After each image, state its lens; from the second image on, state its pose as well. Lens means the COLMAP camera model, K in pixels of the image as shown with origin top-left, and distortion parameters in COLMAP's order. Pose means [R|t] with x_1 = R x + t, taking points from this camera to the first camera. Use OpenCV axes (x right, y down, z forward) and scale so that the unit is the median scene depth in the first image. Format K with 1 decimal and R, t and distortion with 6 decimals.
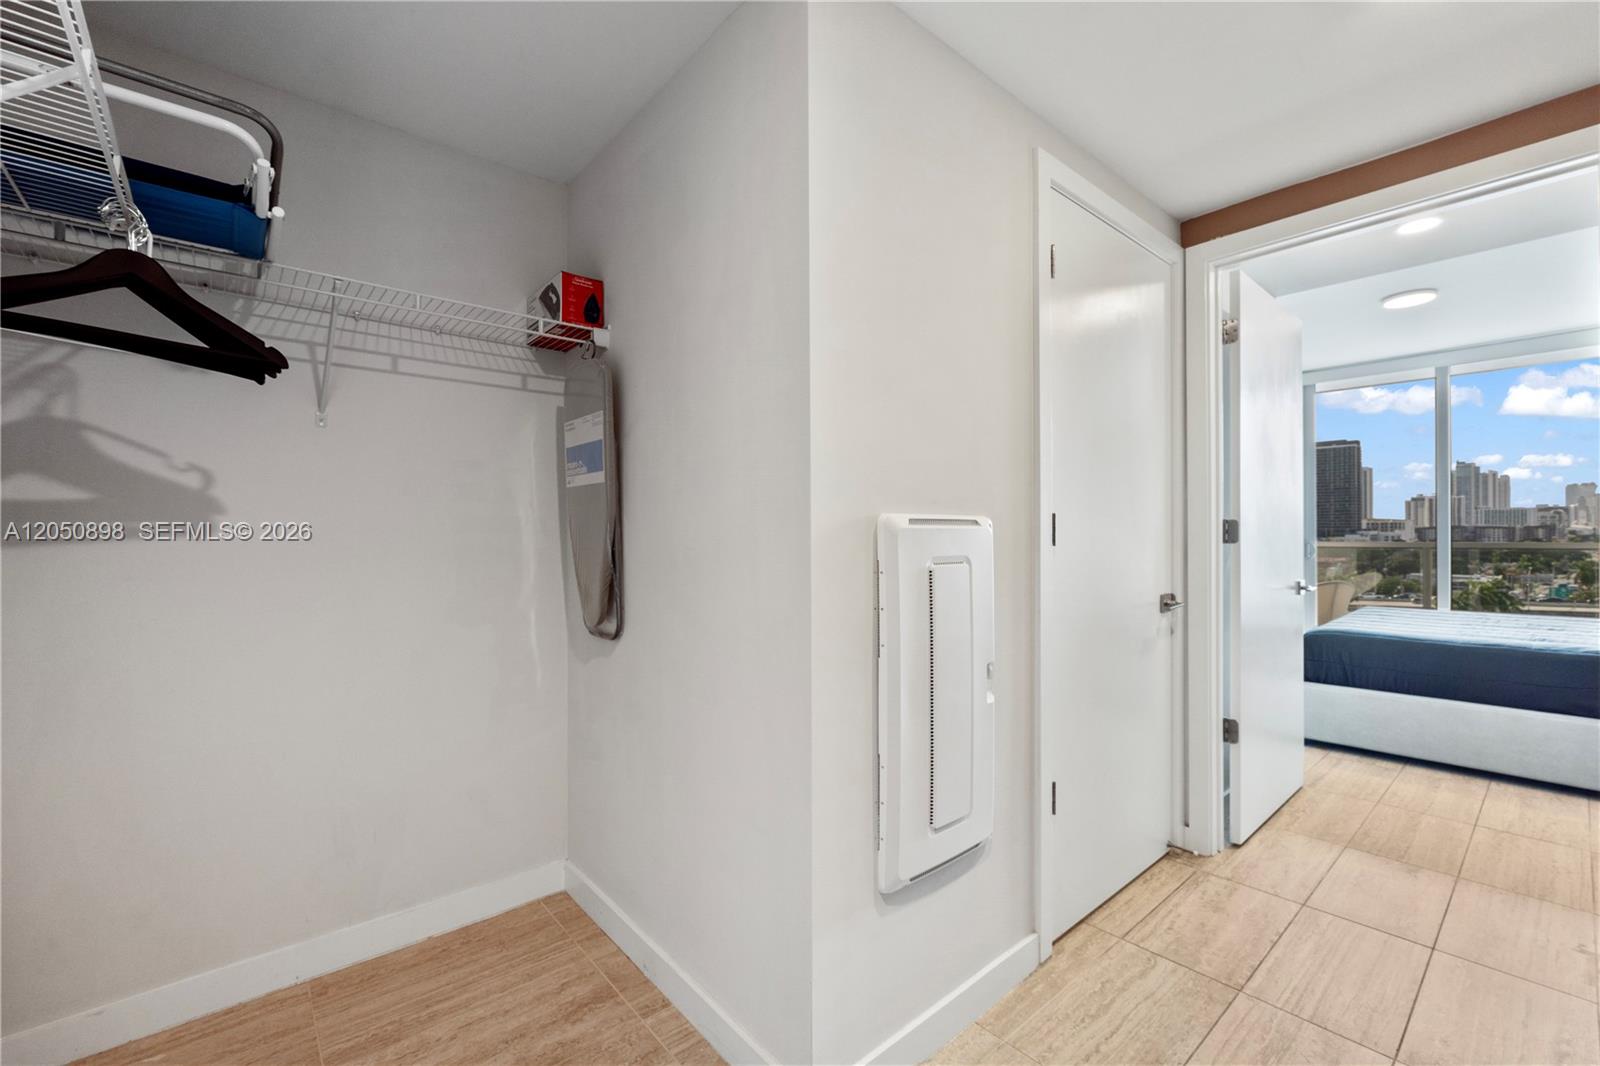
lens RADIAL K [[678.2, 0, 804.5], [0, 678.2, 537.4], [0, 0, 1]] dist [-0.008017, 0.000466]
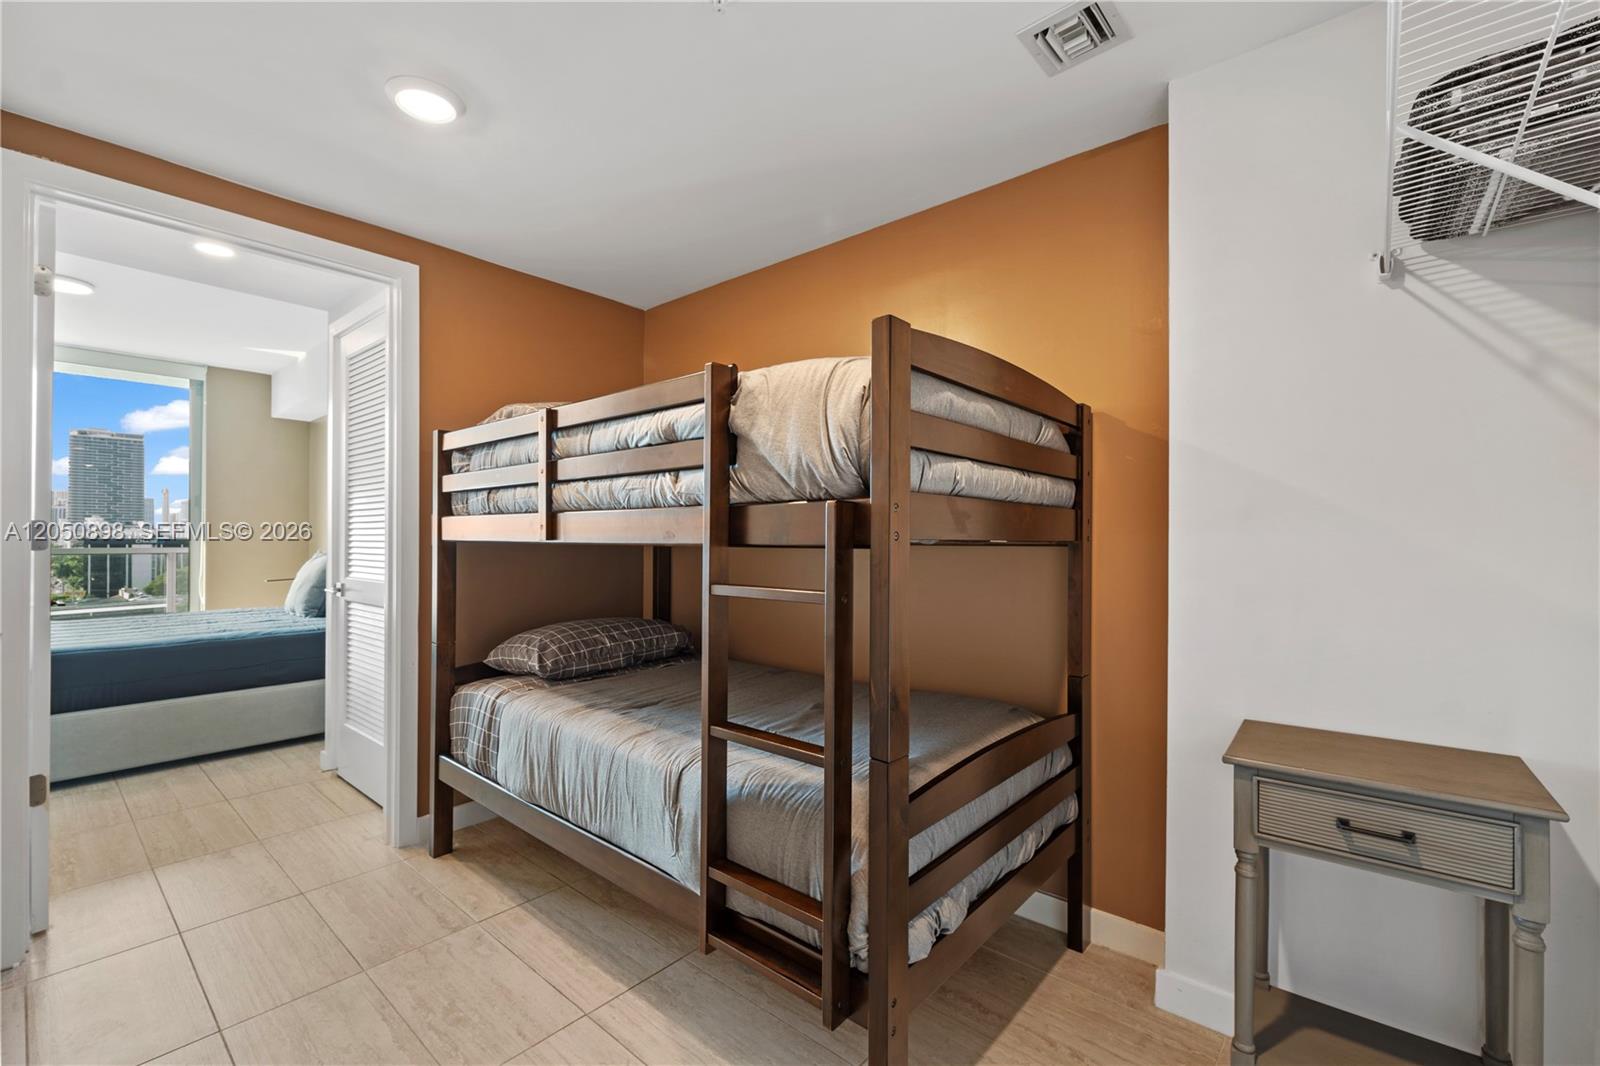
lens RADIAL K [[678.2, 0, 803.4], [0, 678.2, 536.9], [0, 0, 1]] dist [-0.008017, 0.000466]
pose [[-0.180879, 0.011348, 0.983440, -0.276363], [-0.002863, 0.999923, -0.012065, 0.000733], [-0.983501, -0.004998, -0.180833, 0.252925]]
